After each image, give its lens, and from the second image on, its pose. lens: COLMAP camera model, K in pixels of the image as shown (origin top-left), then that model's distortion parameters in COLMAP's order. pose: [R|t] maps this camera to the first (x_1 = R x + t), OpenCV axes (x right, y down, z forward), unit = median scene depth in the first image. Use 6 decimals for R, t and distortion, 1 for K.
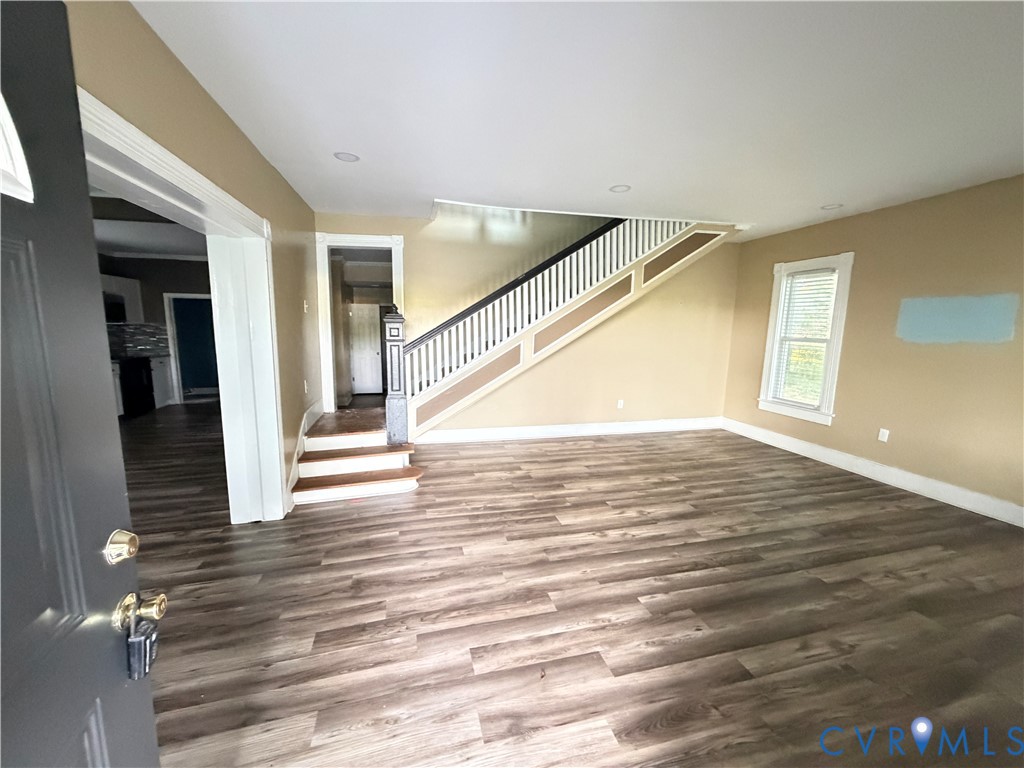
lens RADIAL K [[408.6, 0, 511.9], [0, 408.6, 384.1], [0, 0, 1]] dist [0.000263, 0.000192]
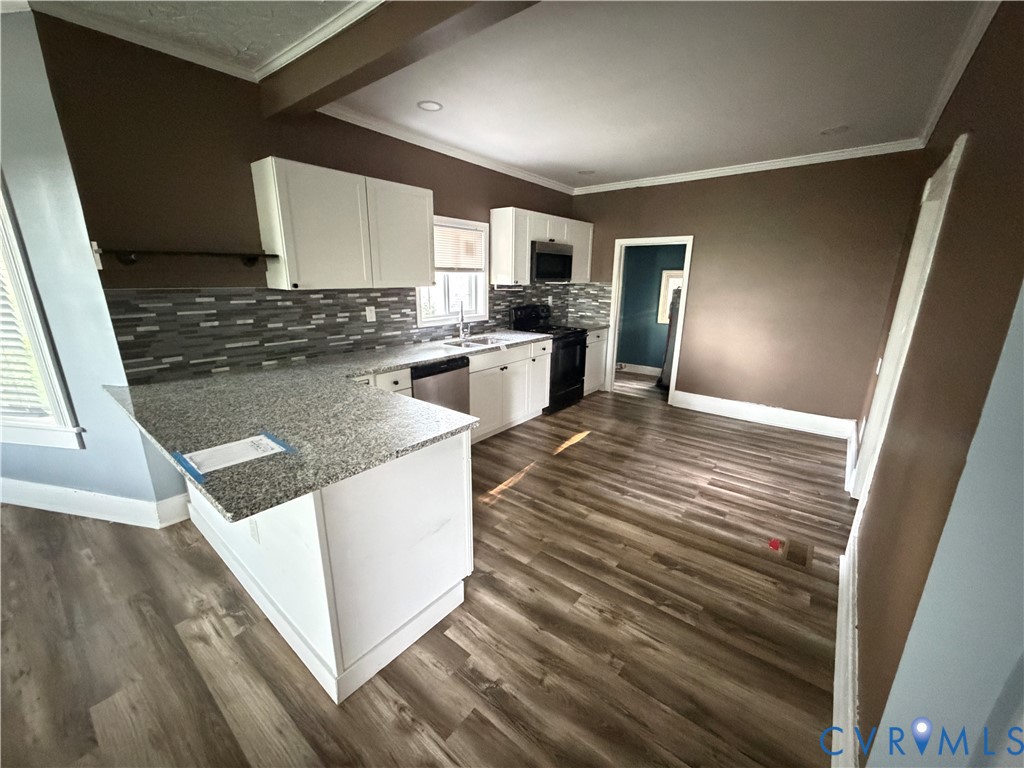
lens RADIAL K [[408.6, 0, 508.4], [0, 408.6, 385.5], [0, 0, 1]] dist [0.000263, 0.000192]
pose [[0.596480, 0.200329, -0.777226, -0.357830], [-0.119679, 0.979725, 0.160675, -0.064741], [0.793655, -0.002822, 0.608361, 0.415138]]
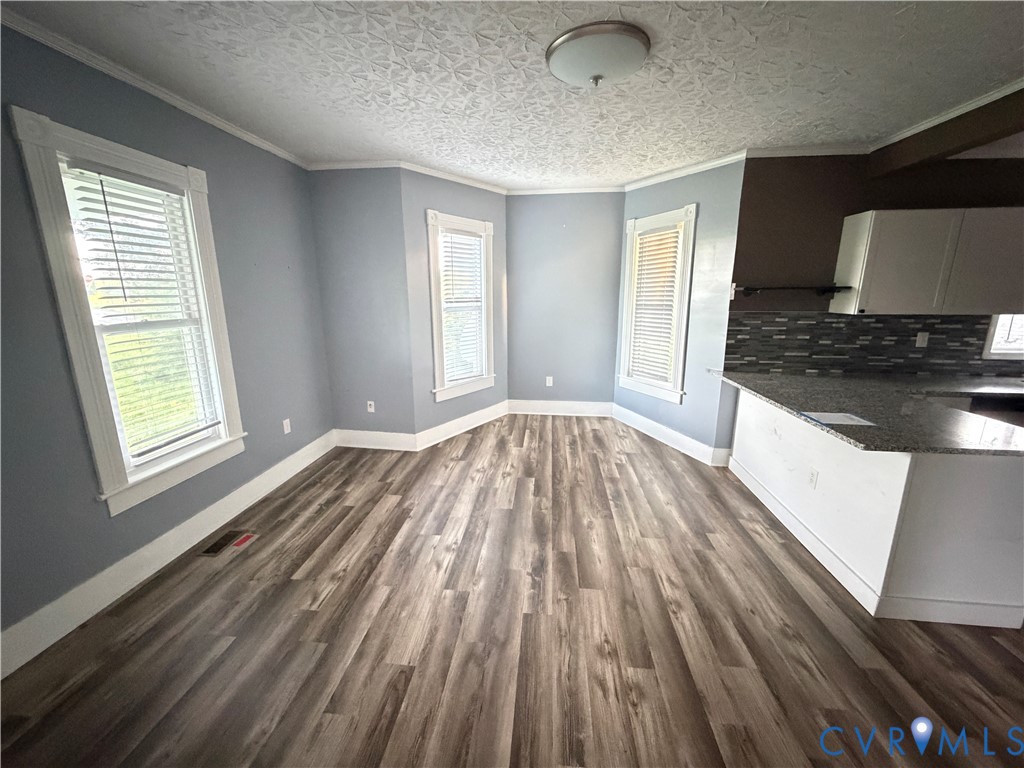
lens RADIAL K [[408.6, 0, 509.6], [0, 408.6, 385.7], [0, 0, 1]] dist [0.000263, 0.000192]
pose [[-0.349187, 0.187239, -0.918156, -0.218446], [-0.144042, 0.957462, 0.250035, -0.049369], [0.925916, 0.219562, -0.307363, 0.288588]]
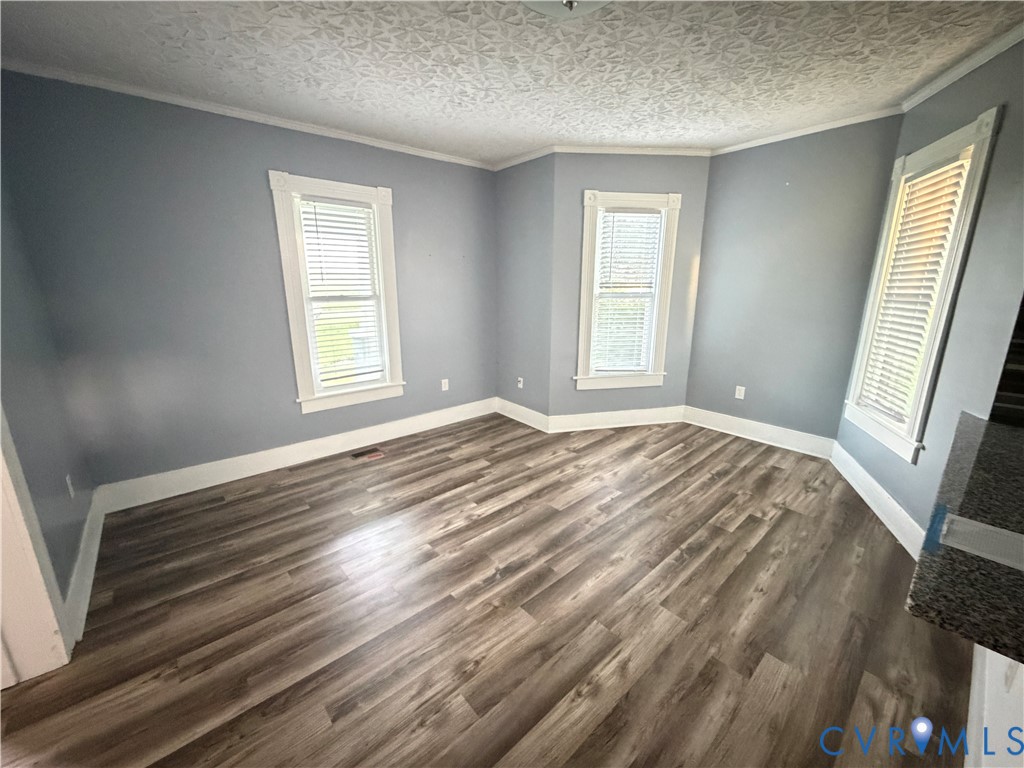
lens RADIAL K [[408.6, 0, 507.2], [0, 408.6, 385.9], [0, 0, 1]] dist [0.000263, 0.000192]
pose [[-0.894331, 0.090075, -0.438245, -0.380052], [-0.083701, 0.928546, 0.361658, -0.070475], [0.439507, 0.360124, -0.822888, 0.448591]]
